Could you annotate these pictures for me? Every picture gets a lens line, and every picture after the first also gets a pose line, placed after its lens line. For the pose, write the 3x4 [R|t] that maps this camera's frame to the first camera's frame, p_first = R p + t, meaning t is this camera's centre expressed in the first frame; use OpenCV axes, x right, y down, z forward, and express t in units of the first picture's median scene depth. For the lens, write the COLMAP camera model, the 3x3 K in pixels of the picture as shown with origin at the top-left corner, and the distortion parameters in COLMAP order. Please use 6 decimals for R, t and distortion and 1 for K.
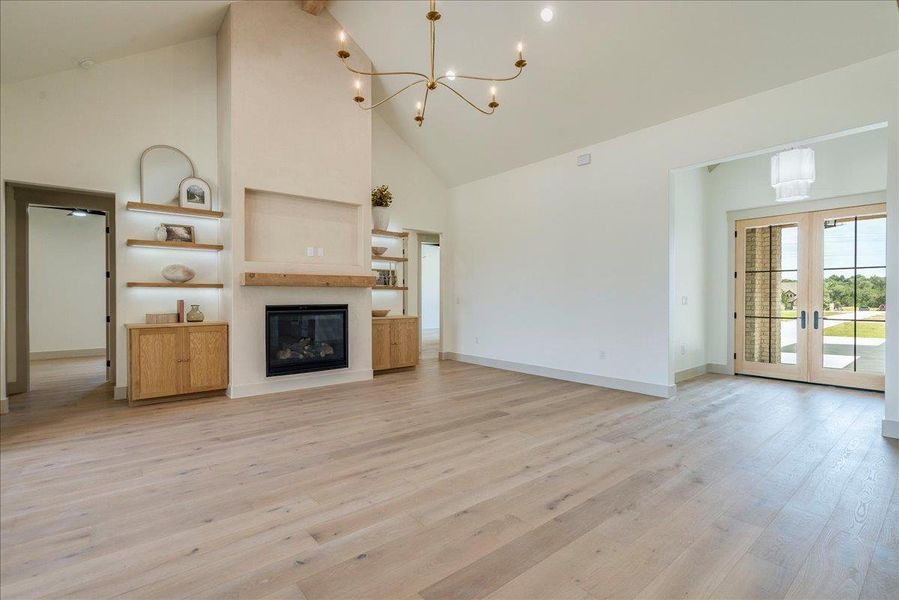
lens RADIAL K [[419.8, 0, 452.1], [0, 419.8, 299.1], [0, 0, 1]] dist [-0.000869, 0.000043]
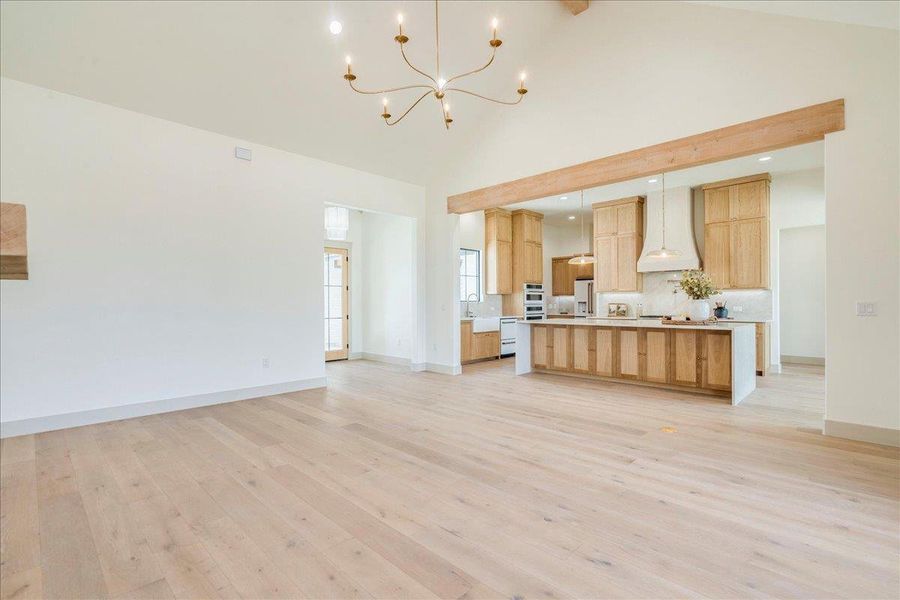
lens RADIAL K [[413.1, 0, 453.3], [0, 413.1, 301.3], [0, 0, 1]] dist [-0.002262, -0.000269]
pose [[-0.109695, 0.009689, 0.993918, -0.700153], [0.008015, 0.999929, -0.008863, -0.001305], [-0.993933, 0.006994, -0.109765, 0.722103]]
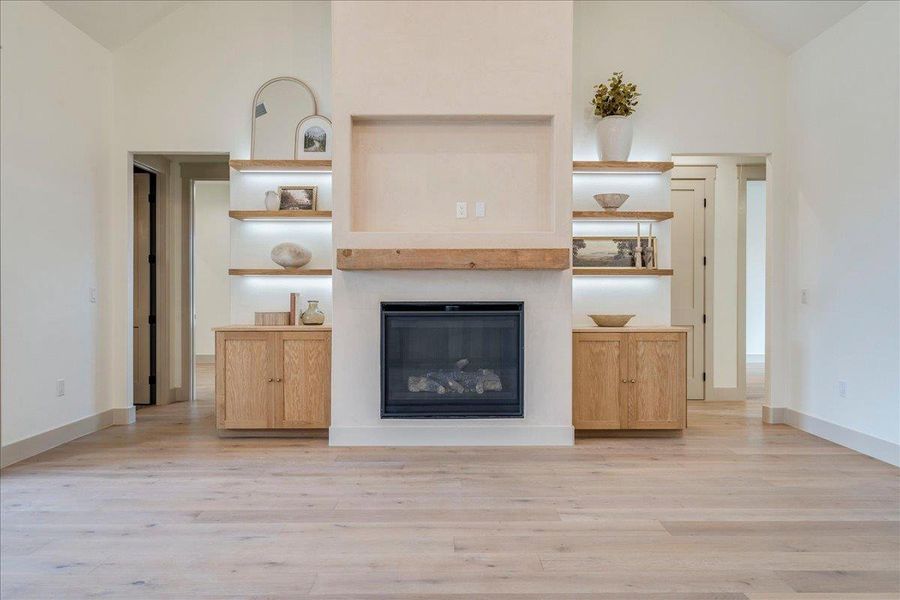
lens RADIAL K [[625.8, 0, 455.9], [0, 625.8, 301.0], [0, 0, 1]] dist [0.007030, 0.000929]
pose [[0.779058, 0.008417, -0.626896, 0.218127], [-0.004820, 0.999961, 0.007436, 0.006244], [0.626934, -0.002771, 0.779068, 0.353519]]
